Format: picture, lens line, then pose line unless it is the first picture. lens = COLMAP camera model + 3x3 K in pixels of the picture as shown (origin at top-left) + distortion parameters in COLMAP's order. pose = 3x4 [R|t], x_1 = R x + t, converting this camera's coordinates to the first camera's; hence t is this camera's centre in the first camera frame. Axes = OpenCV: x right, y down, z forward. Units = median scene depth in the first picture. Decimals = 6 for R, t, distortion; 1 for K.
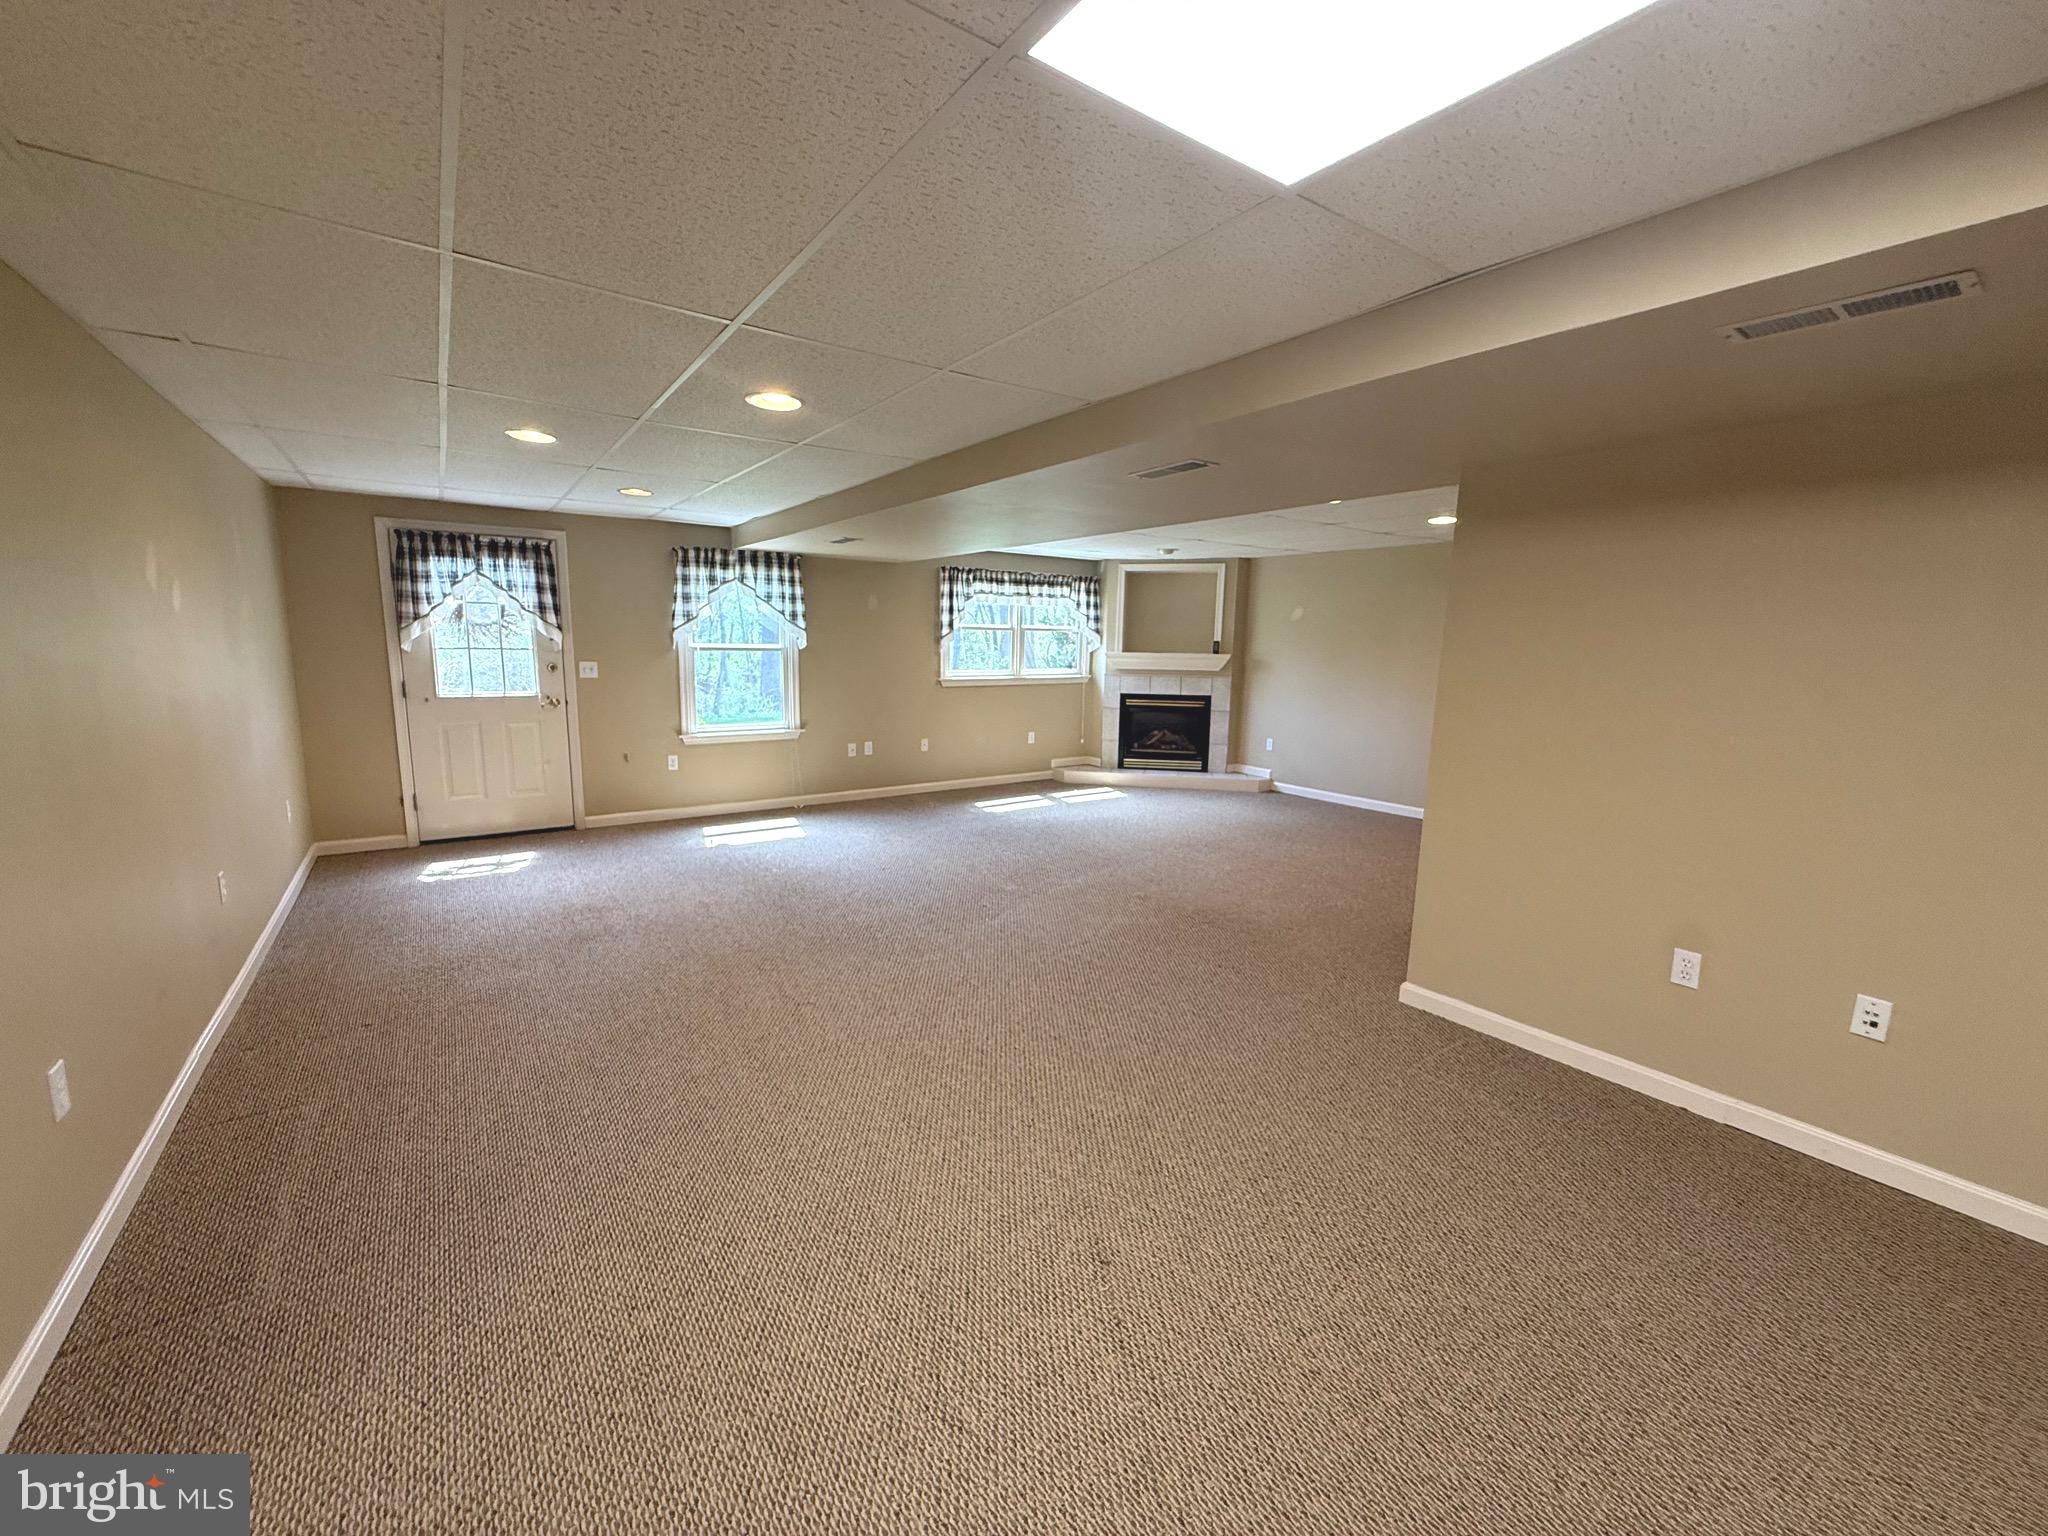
lens RADIAL K [[827.4, 0, 1022.5], [0, 827.4, 765.6], [0, 0, 1]] dist [0.002181, 0.000176]
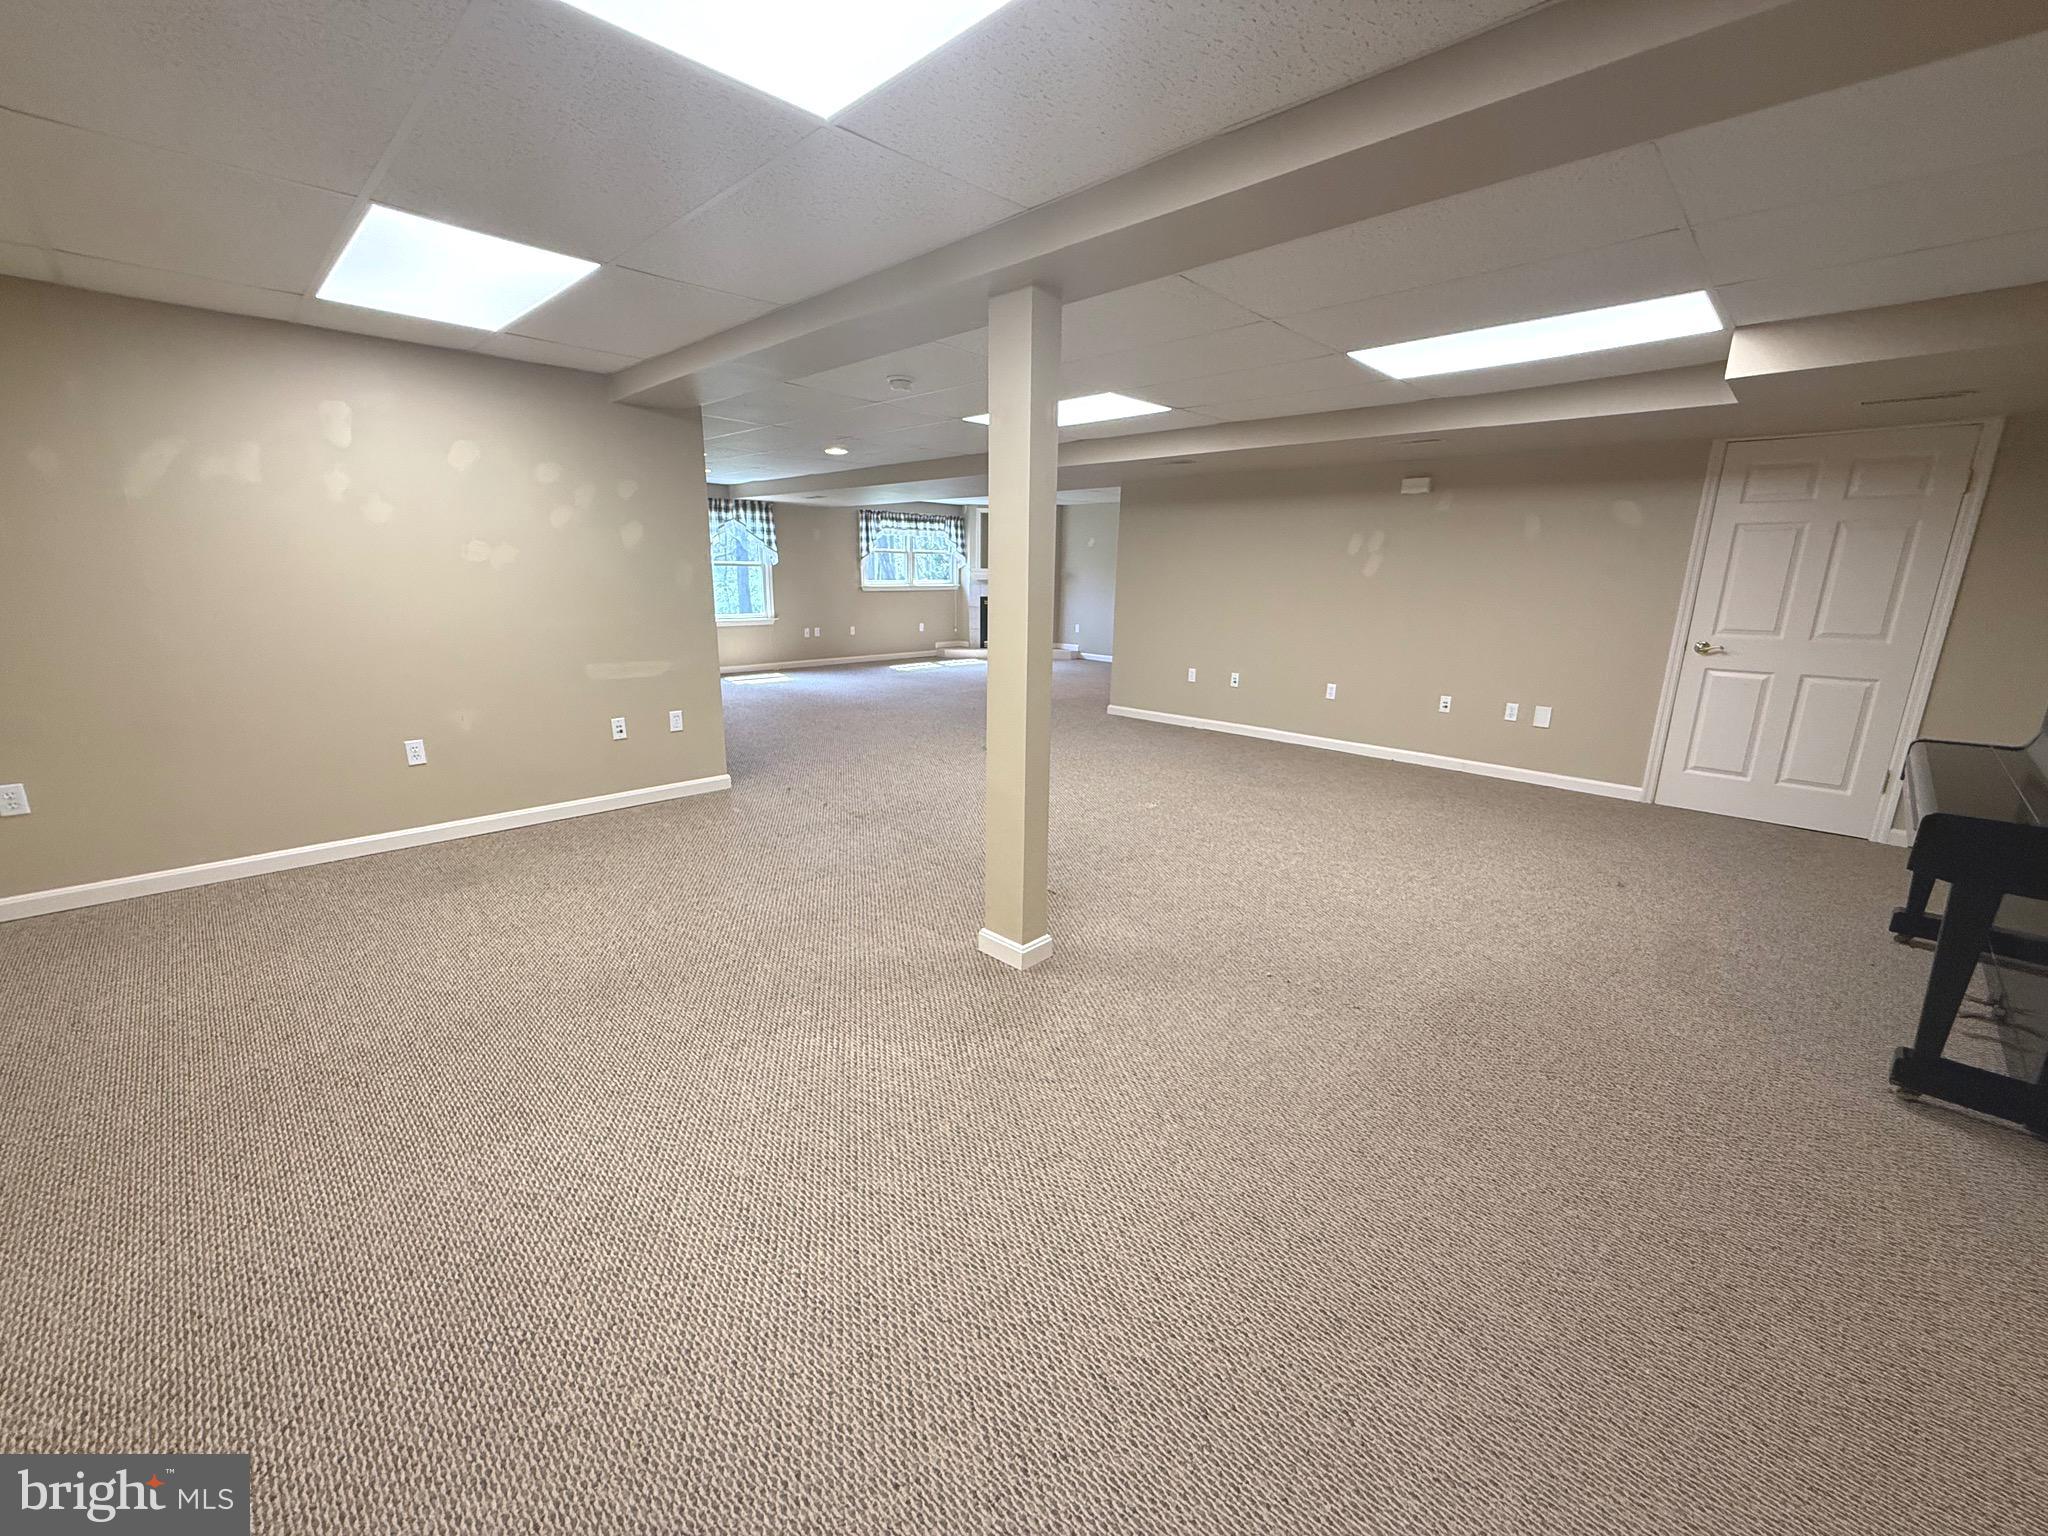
lens RADIAL K [[827.4, 0, 1026.3], [0, 827.4, 772.4], [0, 0, 1]] dist [0.002181, 0.000176]
pose [[0.984233, -0.044864, 0.171090, -0.077894], [0.029095, 0.995186, 0.093588, 0.101919], [-0.174465, -0.087135, 0.980800, -0.564406]]
